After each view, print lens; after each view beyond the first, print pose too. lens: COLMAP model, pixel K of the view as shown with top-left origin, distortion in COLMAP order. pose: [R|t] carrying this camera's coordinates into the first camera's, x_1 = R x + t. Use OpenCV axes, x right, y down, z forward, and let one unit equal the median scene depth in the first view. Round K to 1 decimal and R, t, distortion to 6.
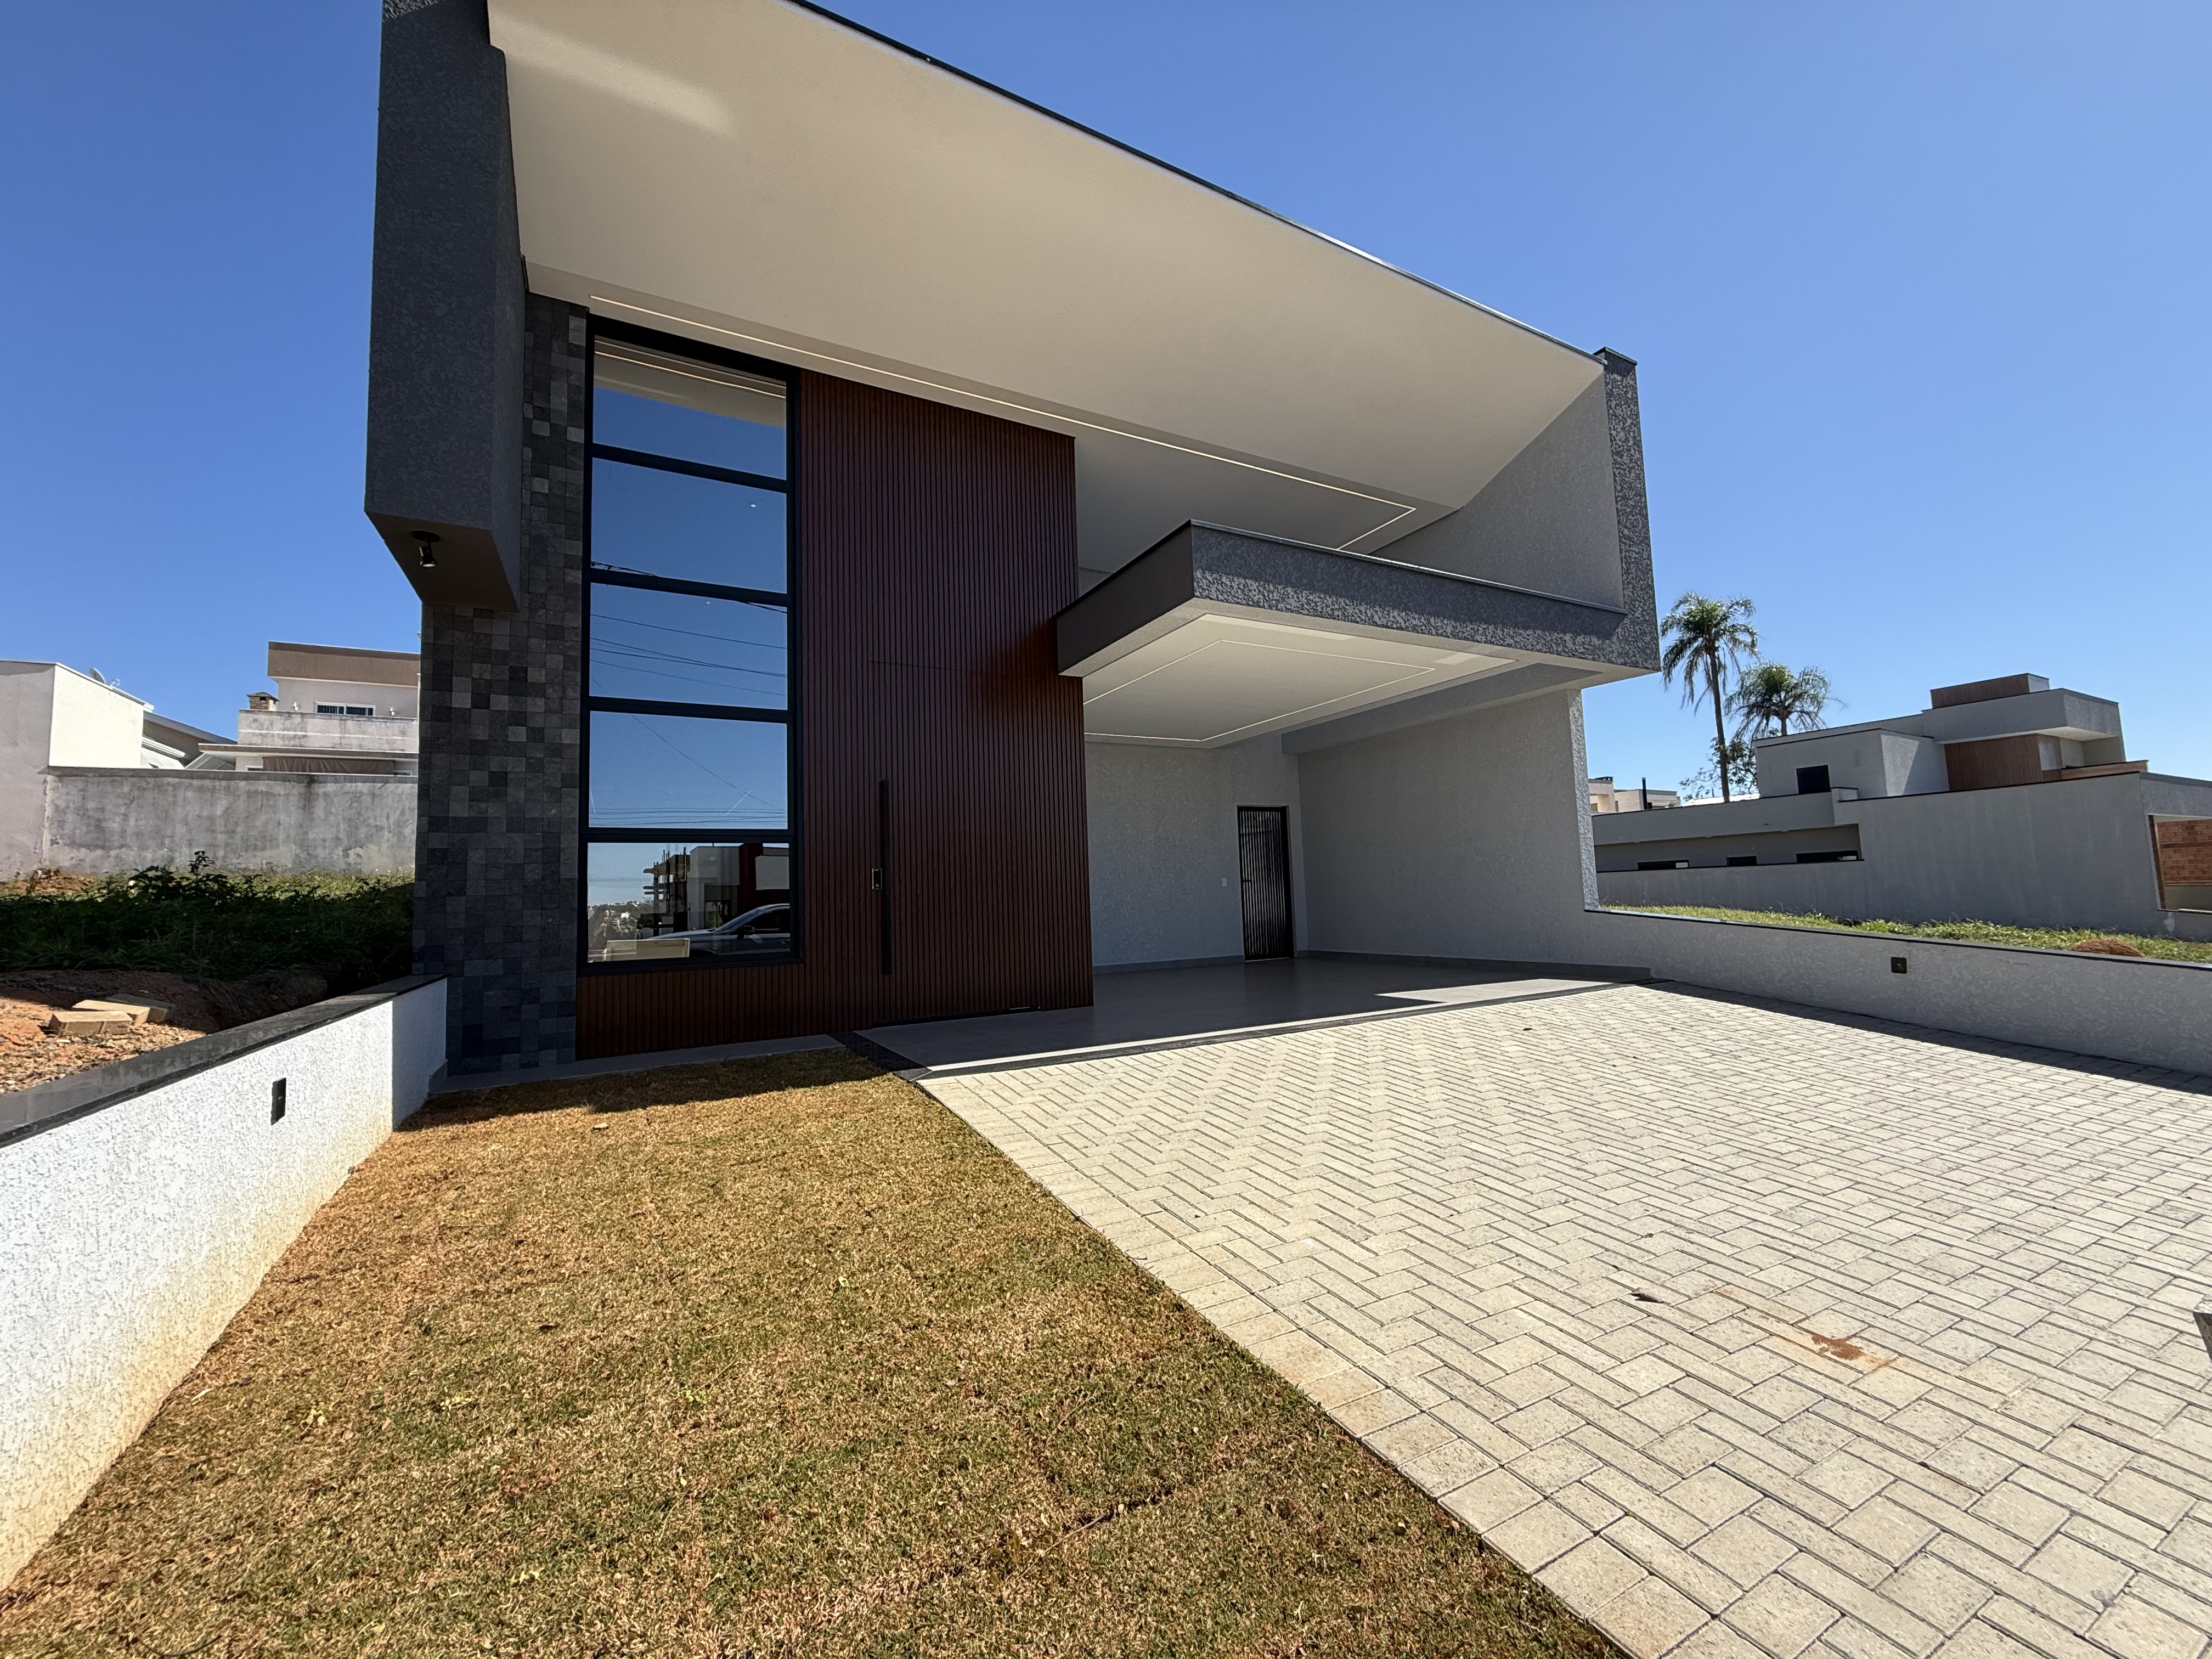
lens RADIAL K [[877.0, 0, 1102.5], [0, 877.0, 827.5], [0, 0, 1]] dist [0.001656, -0.000083]
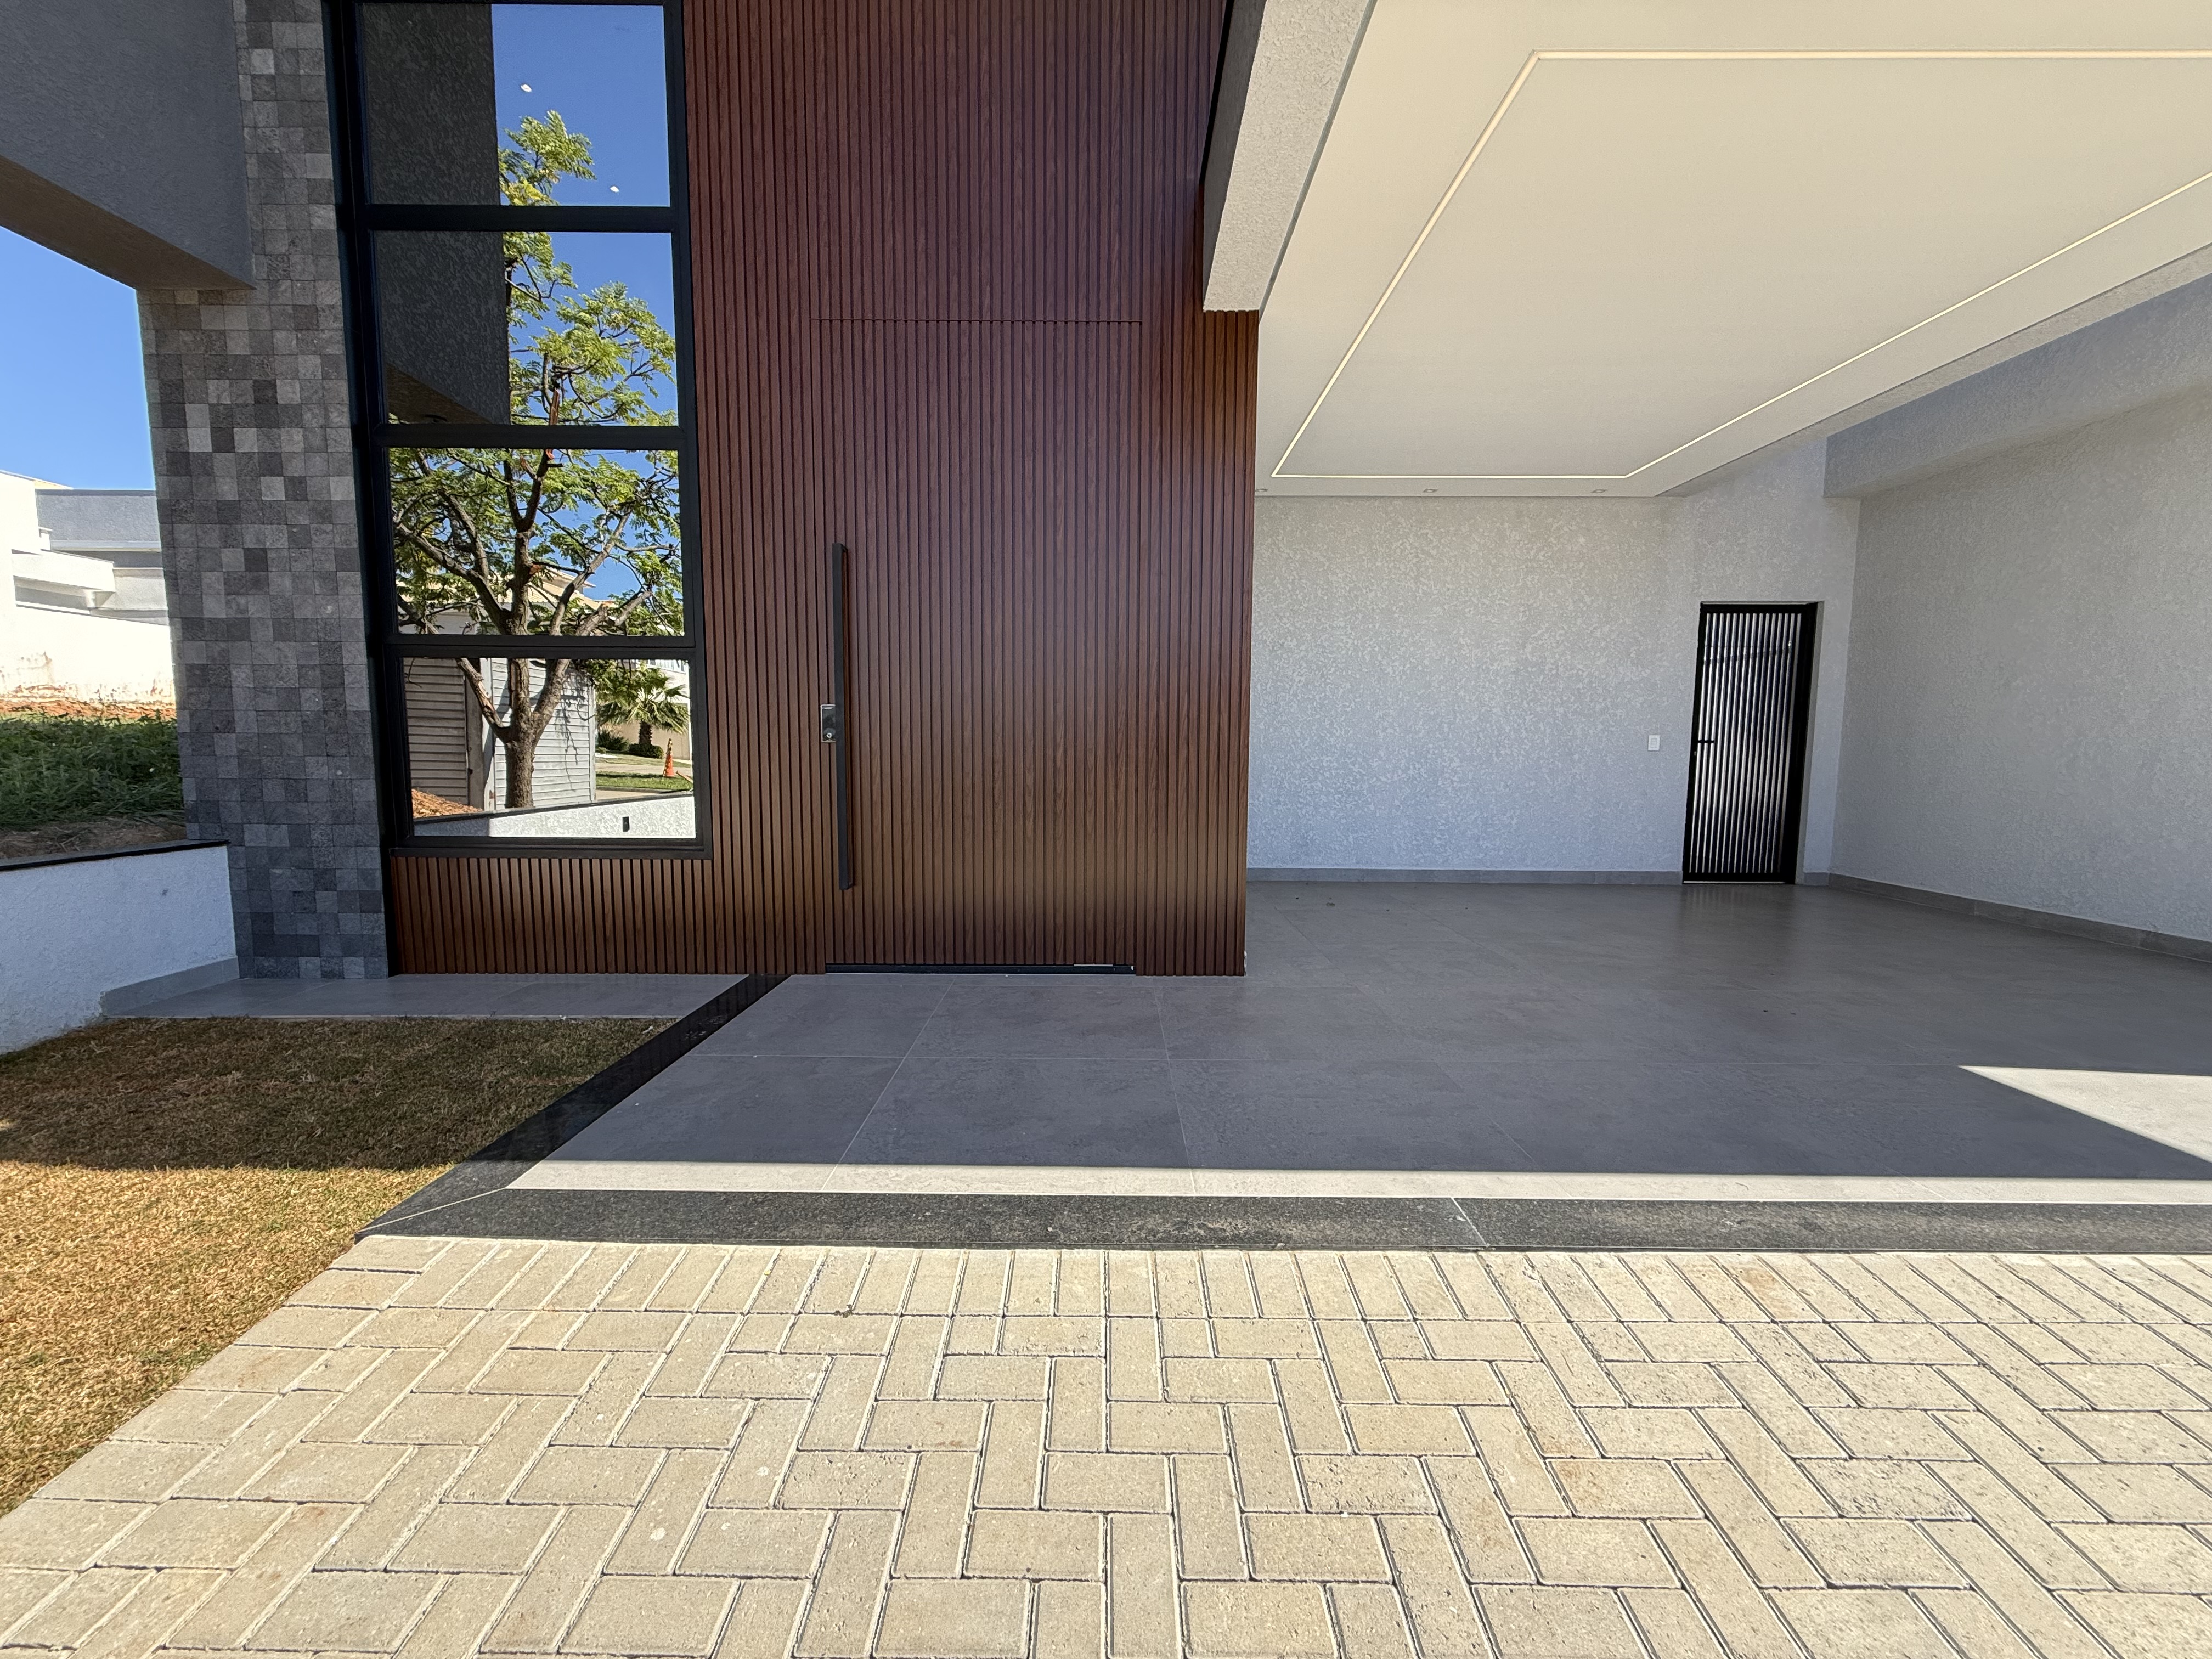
lens RADIAL K [[877.0, 0, 1101.2], [0, 877.0, 826.2], [0, 0, 1]] dist [0.000772, -0.000515]
pose [[0.873994, 0.085303, -0.478391, 0.205760], [0.002966, 0.983517, 0.180791, 0.024533], [0.485928, -0.159429, 0.859335, 0.669690]]
